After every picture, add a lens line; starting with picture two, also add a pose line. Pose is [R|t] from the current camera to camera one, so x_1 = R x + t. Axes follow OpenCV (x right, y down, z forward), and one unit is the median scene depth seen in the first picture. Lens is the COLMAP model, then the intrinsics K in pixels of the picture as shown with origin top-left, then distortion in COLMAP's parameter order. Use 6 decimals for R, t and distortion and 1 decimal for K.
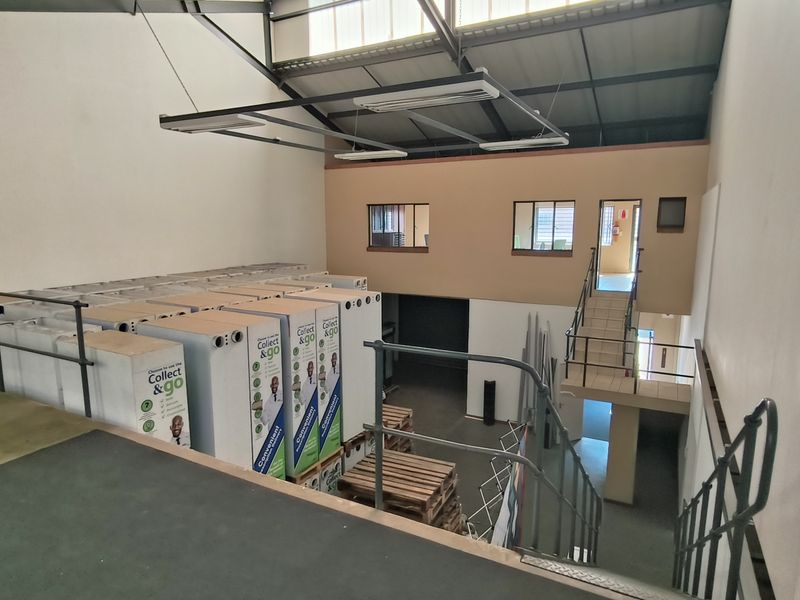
lens RADIAL K [[499.1, 0, 402.1], [0, 499.1, 302.4], [0, 0, 1]] dist [0.003427, 0.002341]
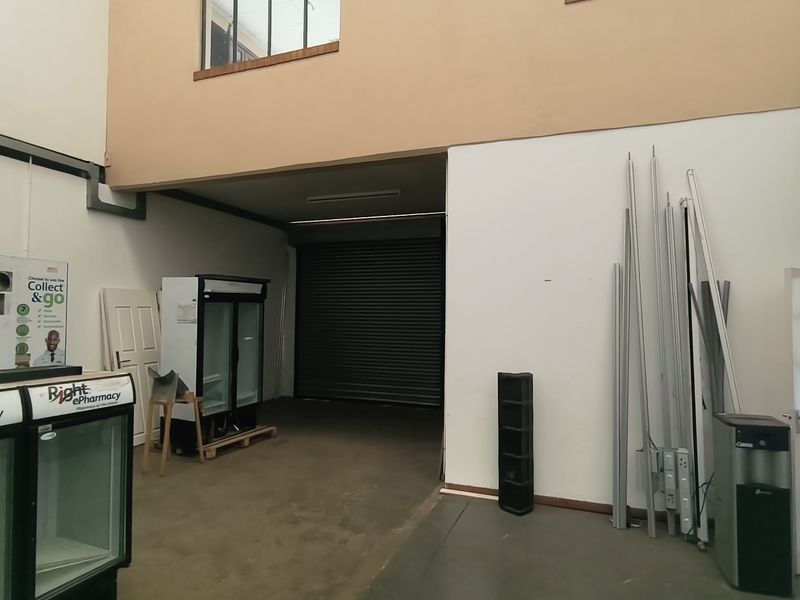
lens RADIAL K [[499.1, 0, 402.1], [0, 499.1, 302.4], [0, 0, 1]] dist [0.003427, 0.002341]
pose [[0.992150, 0.016217, 0.123994, 0.087145], [0.007535, 0.982000, -0.188729, 0.262956], [-0.124823, 0.188182, 0.974170, 1.019912]]
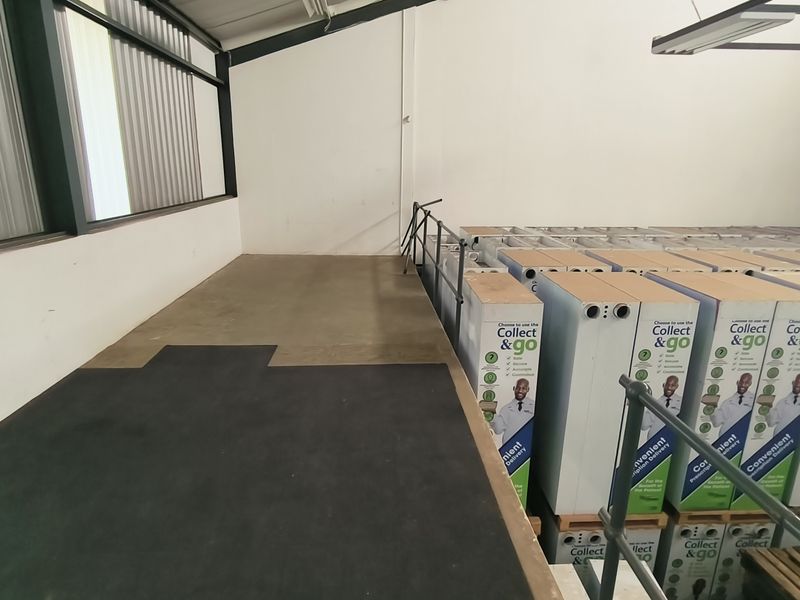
lens RADIAL K [[489.8, 0, 400.0], [0, 489.8, 300.0], [0, 0, 1]] dist [0.002490, 0.001210]
pose [[0.527742, 0.233517, -0.816675, 0.063318], [-0.151738, 0.971920, 0.179852, -0.019578], [0.835741, 0.029005, 0.548357, 0.159011]]
